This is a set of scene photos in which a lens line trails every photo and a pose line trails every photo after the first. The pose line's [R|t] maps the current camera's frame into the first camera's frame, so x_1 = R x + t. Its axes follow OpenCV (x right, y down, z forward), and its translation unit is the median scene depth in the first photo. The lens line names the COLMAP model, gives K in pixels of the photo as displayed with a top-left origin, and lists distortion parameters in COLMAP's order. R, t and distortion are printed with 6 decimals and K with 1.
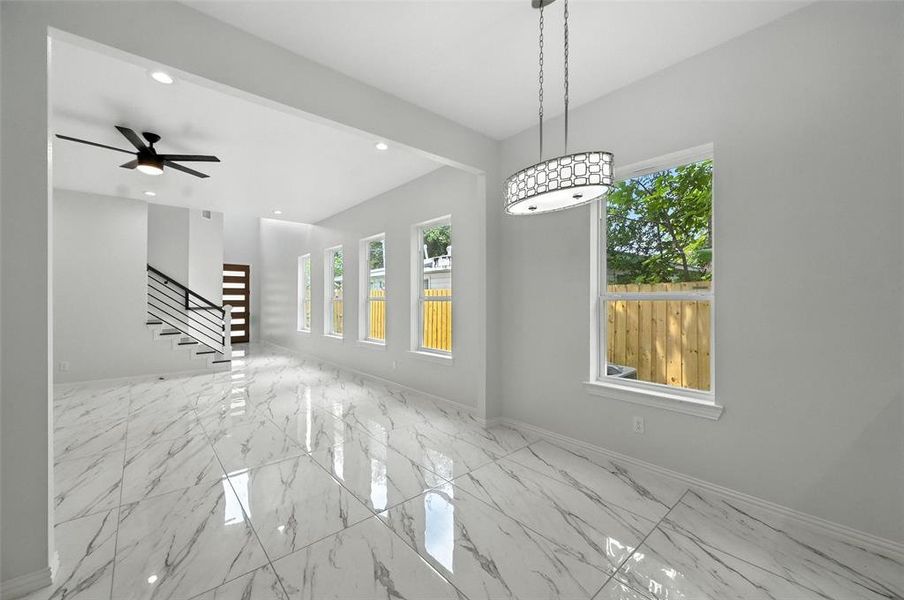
lens RADIAL K [[354.7, 0, 453.4], [0, 354.7, 301.8], [0, 0, 1]] dist [-0.005555, 0.000303]
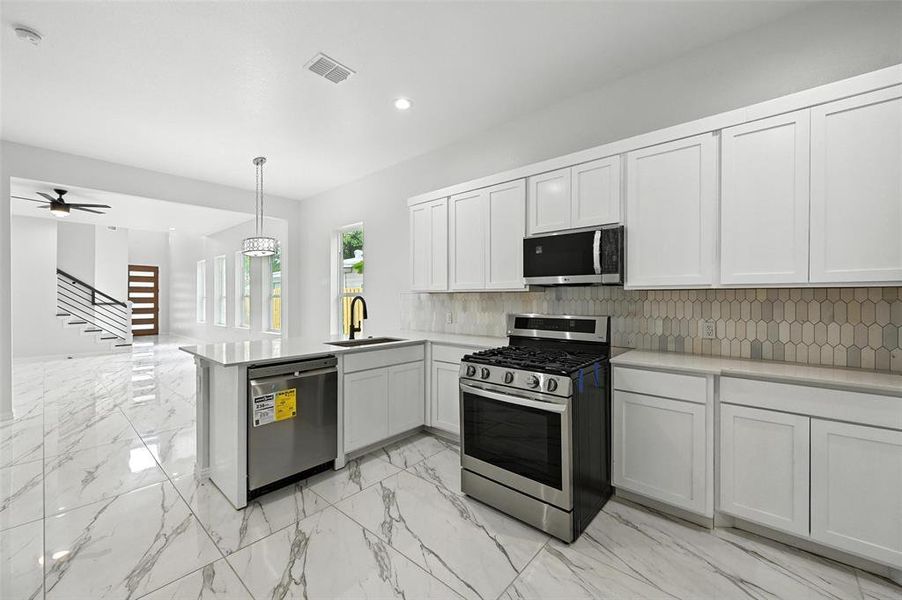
lens RADIAL K [[354.0, 0, 452.0], [0, 354.0, 300.2], [0, 0, 1]] dist [-0.005555, 0.000303]
pose [[0.991263, -0.002075, 0.131881, 0.328182], [0.001763, 0.999995, 0.002482, 0.004686], [-0.131886, -0.002228, 0.991262, -0.386742]]
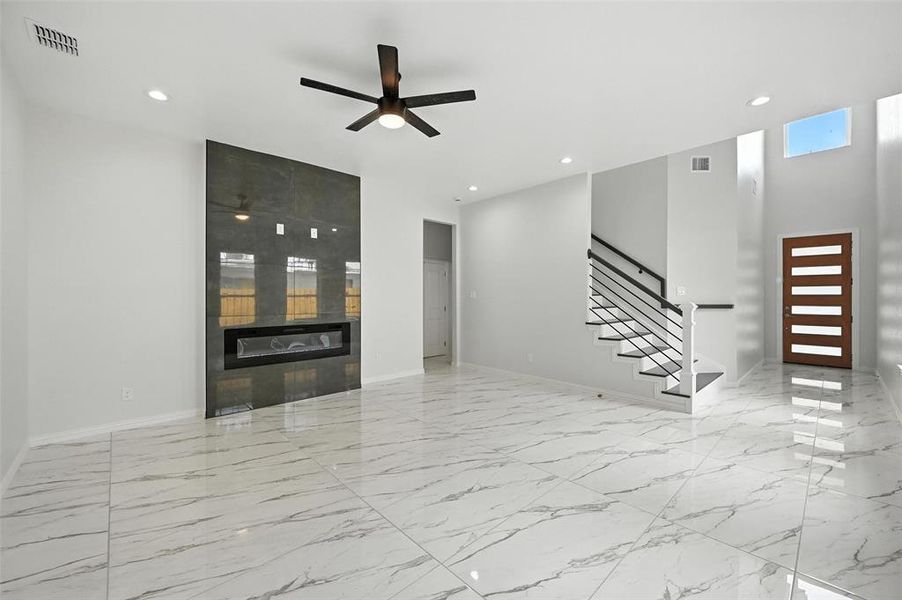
lens RADIAL K [[354.0, 0, 450.5], [0, 354.0, 299.2], [0, 0, 1]] dist [-0.005555, 0.000303]
pose [[0.020863, 0.003446, -0.999776, -0.049672], [-0.001926, 0.999992, 0.003407, 0.002875], [0.999780, 0.001854, 0.020869, 0.555409]]
